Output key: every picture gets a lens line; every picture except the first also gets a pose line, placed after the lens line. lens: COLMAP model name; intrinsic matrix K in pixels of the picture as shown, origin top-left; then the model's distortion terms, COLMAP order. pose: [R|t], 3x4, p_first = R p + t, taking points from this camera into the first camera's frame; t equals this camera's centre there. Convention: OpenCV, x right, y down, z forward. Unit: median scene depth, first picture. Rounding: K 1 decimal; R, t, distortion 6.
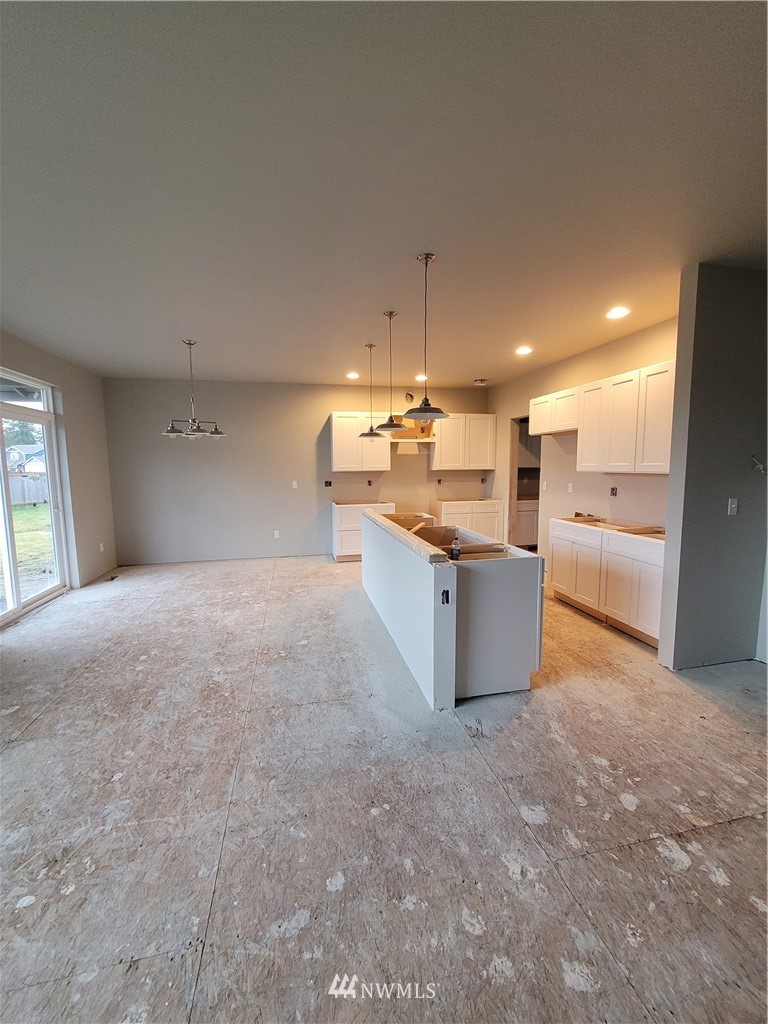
lens RADIAL K [[397.9, 0, 375.5], [0, 397.9, 509.1], [0, 0, 1]] dist [-0.000030, -0.000043]
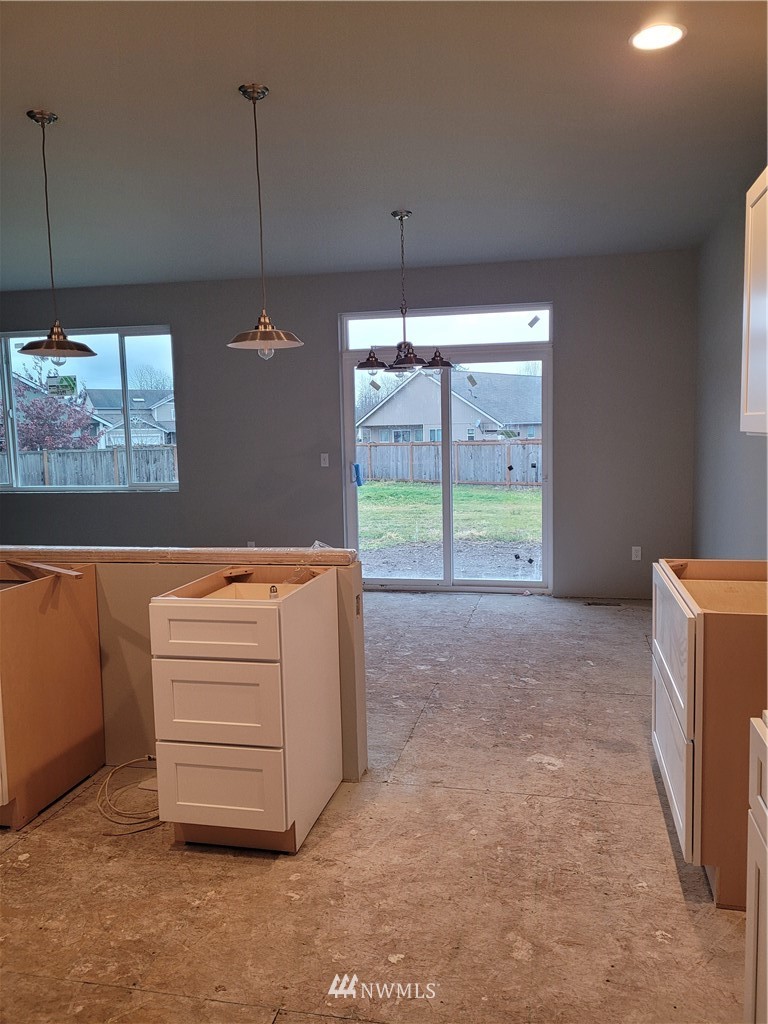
lens RADIAL K [[768.2, 0, 391.2], [0, 768.2, 510.9], [0, 0, 1]] dist [0.057630, -0.053645]
pose [[-0.409167, 0.115168, -0.905162, 0.598675], [-0.075655, 0.984305, 0.159436, -0.149060], [0.909318, 0.133716, -0.394032, 1.403036]]
